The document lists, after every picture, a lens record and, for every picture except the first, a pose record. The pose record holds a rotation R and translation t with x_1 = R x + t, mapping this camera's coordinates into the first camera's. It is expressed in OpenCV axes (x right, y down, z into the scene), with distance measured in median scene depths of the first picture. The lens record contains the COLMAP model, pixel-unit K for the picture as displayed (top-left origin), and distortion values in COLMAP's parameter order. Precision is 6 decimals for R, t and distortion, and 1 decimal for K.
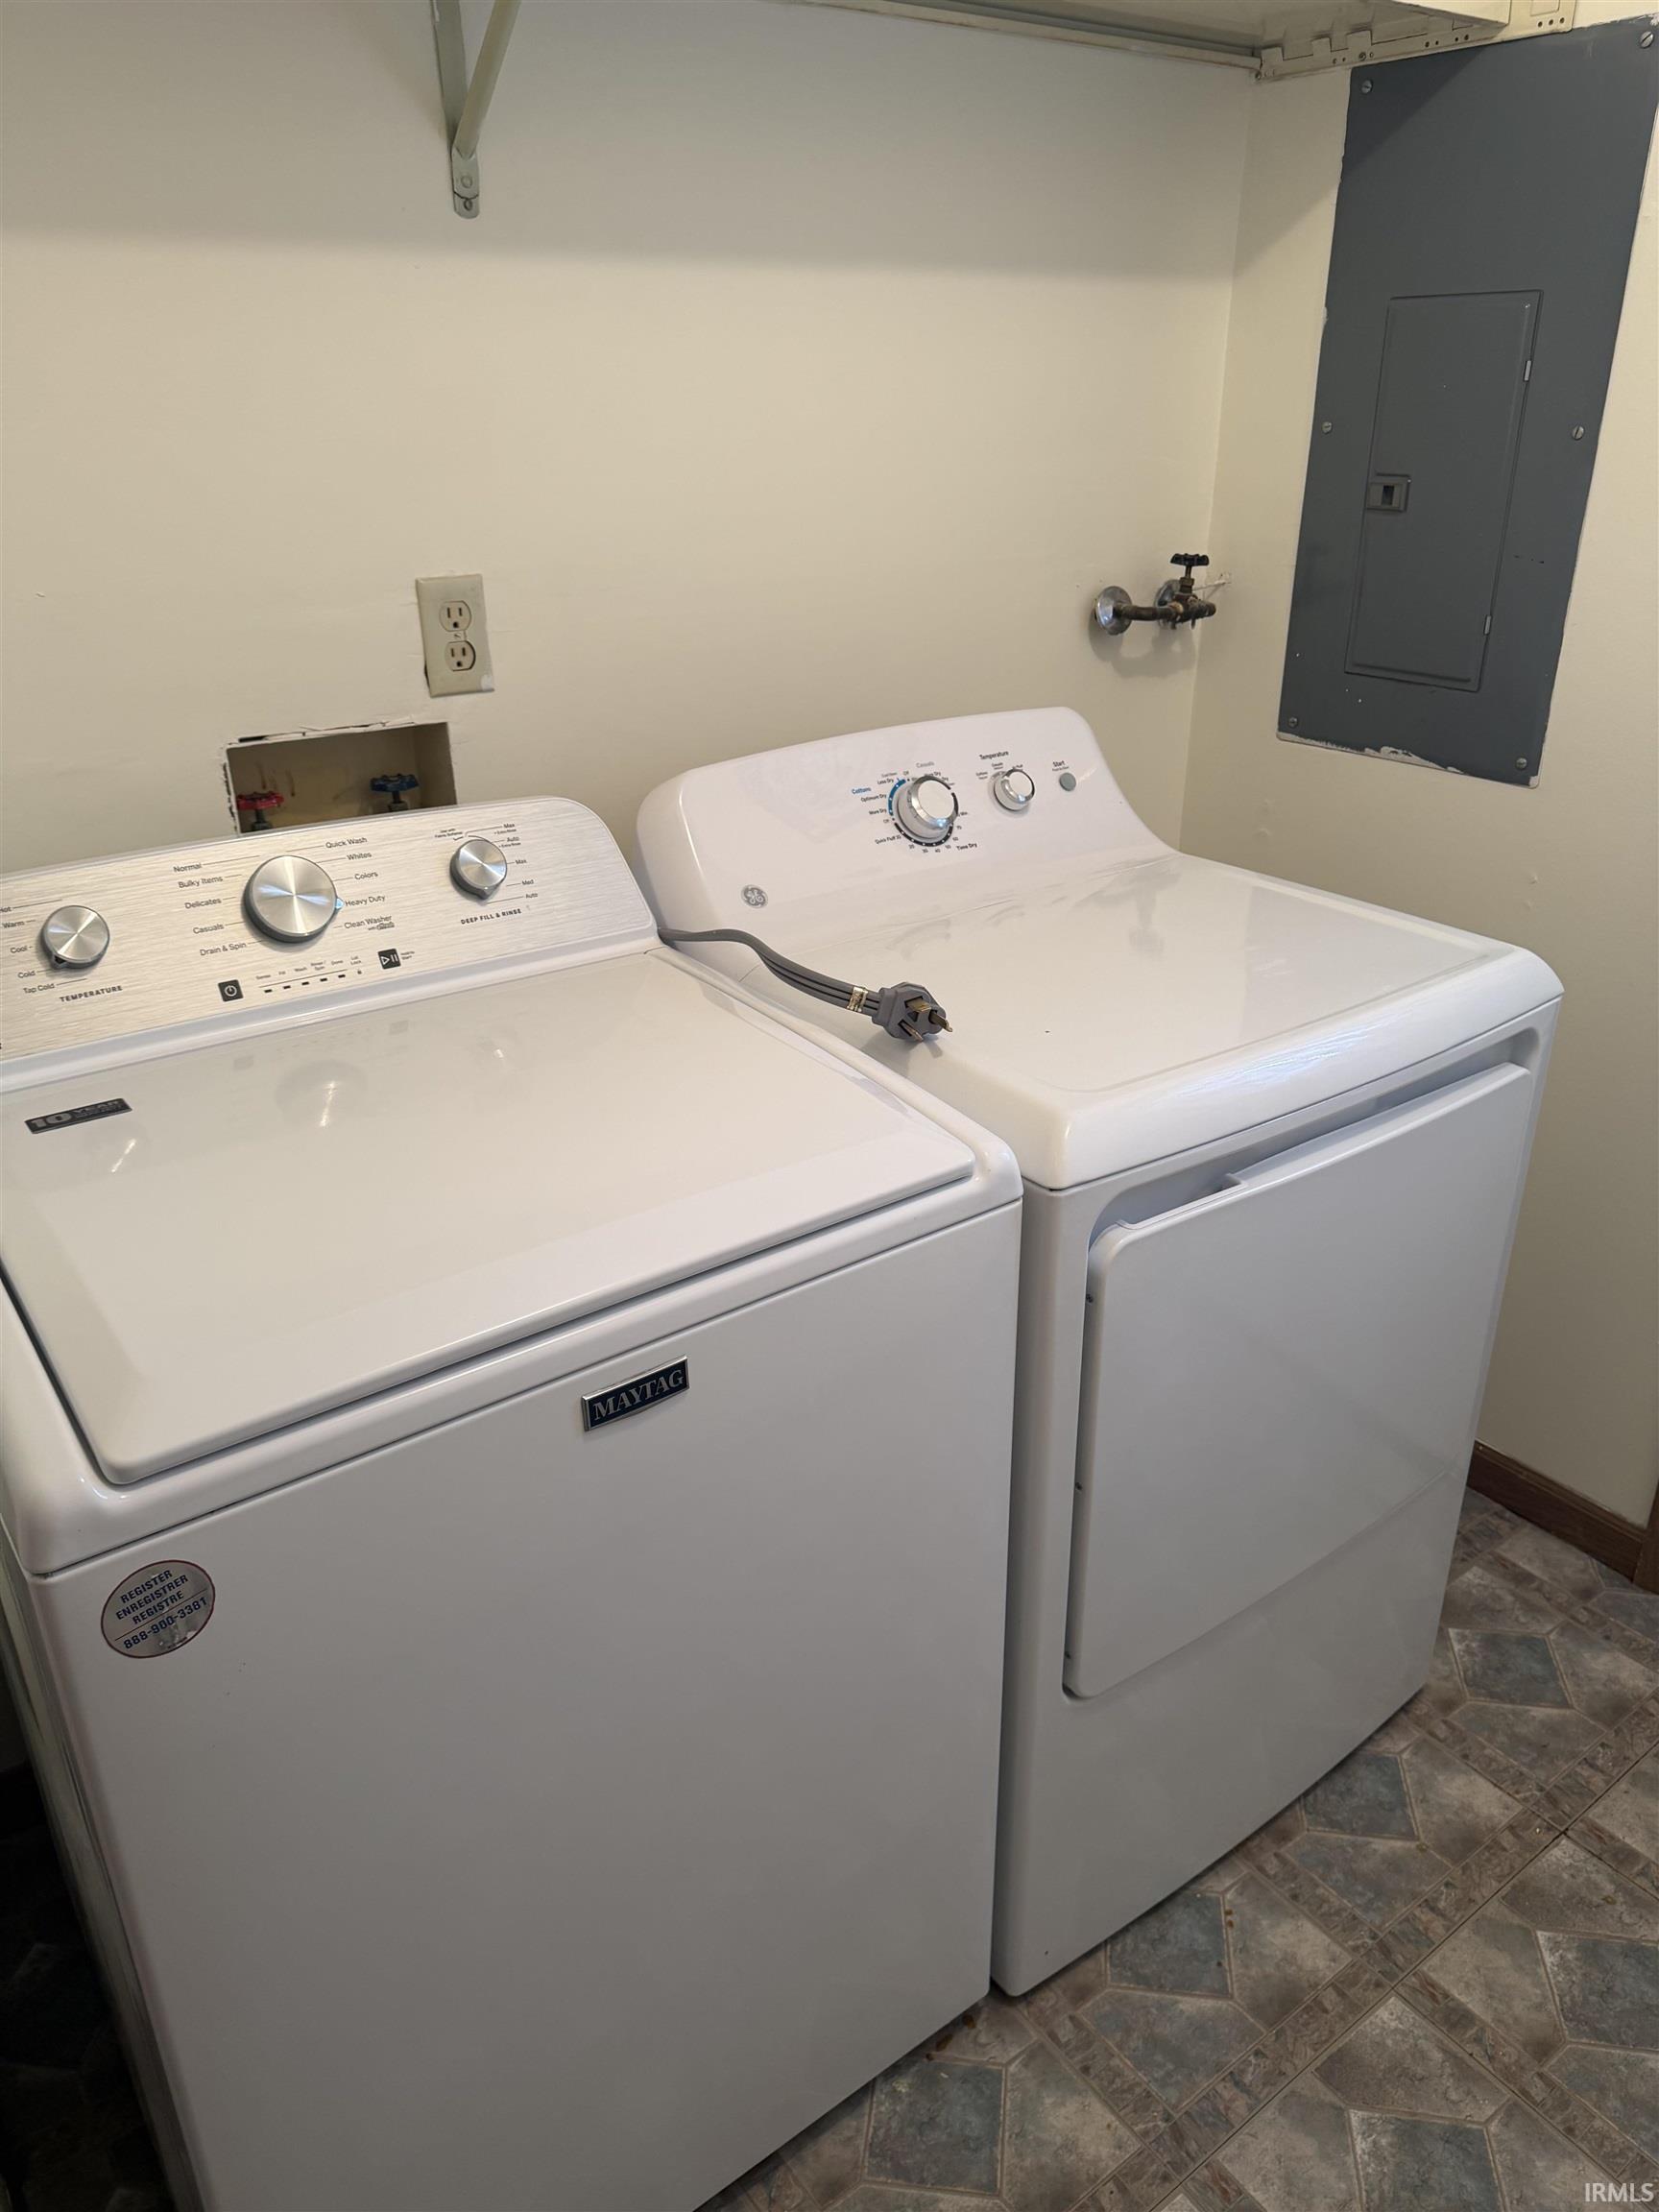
lens RADIAL K [[1575.5, 0, 829.5], [0, 1575.5, 1106.0], [0, 0, 1]] dist [0.030819, -0.024176]
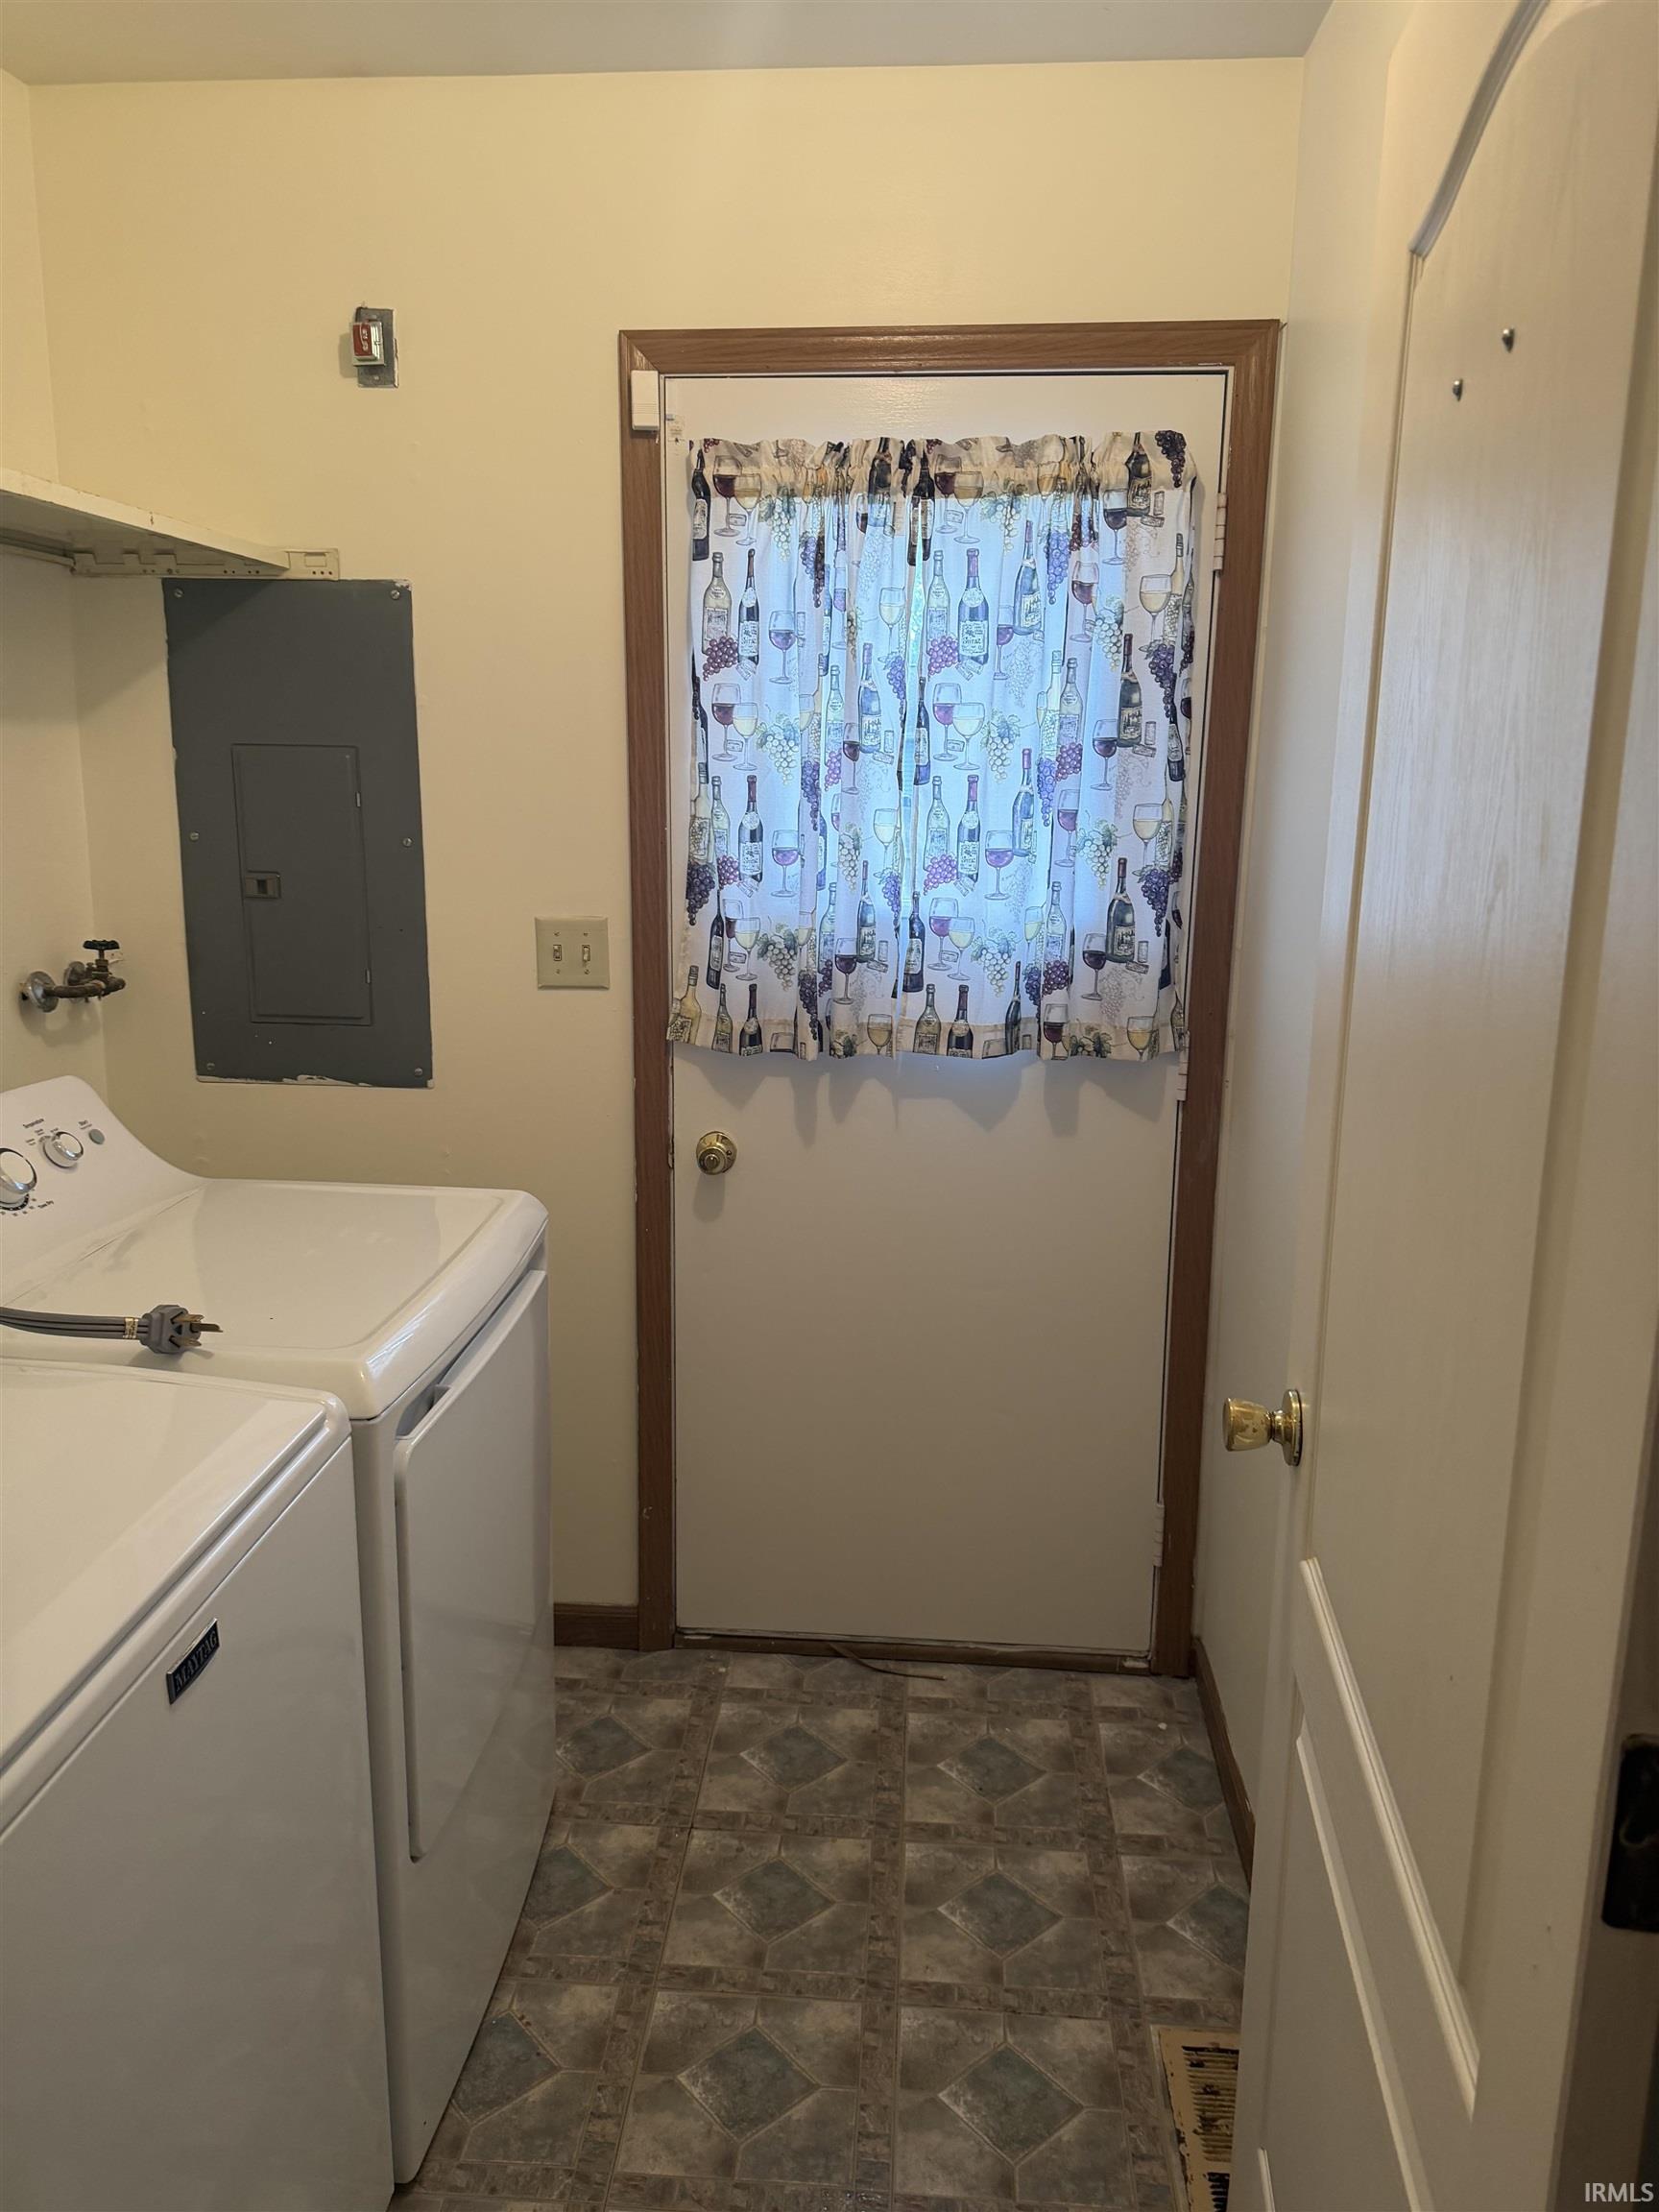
lens RADIAL K [[1458.1, 0, 829.5], [0, 1458.1, 1106.0], [0, 0, 1]] dist [0.005198, -0.002203]
pose [[0.673511, -0.148130, 0.724183, -0.264719], [0.291149, 0.953678, -0.075705, 0.005309], [-0.679423, 0.261833, 0.685440, -0.081551]]
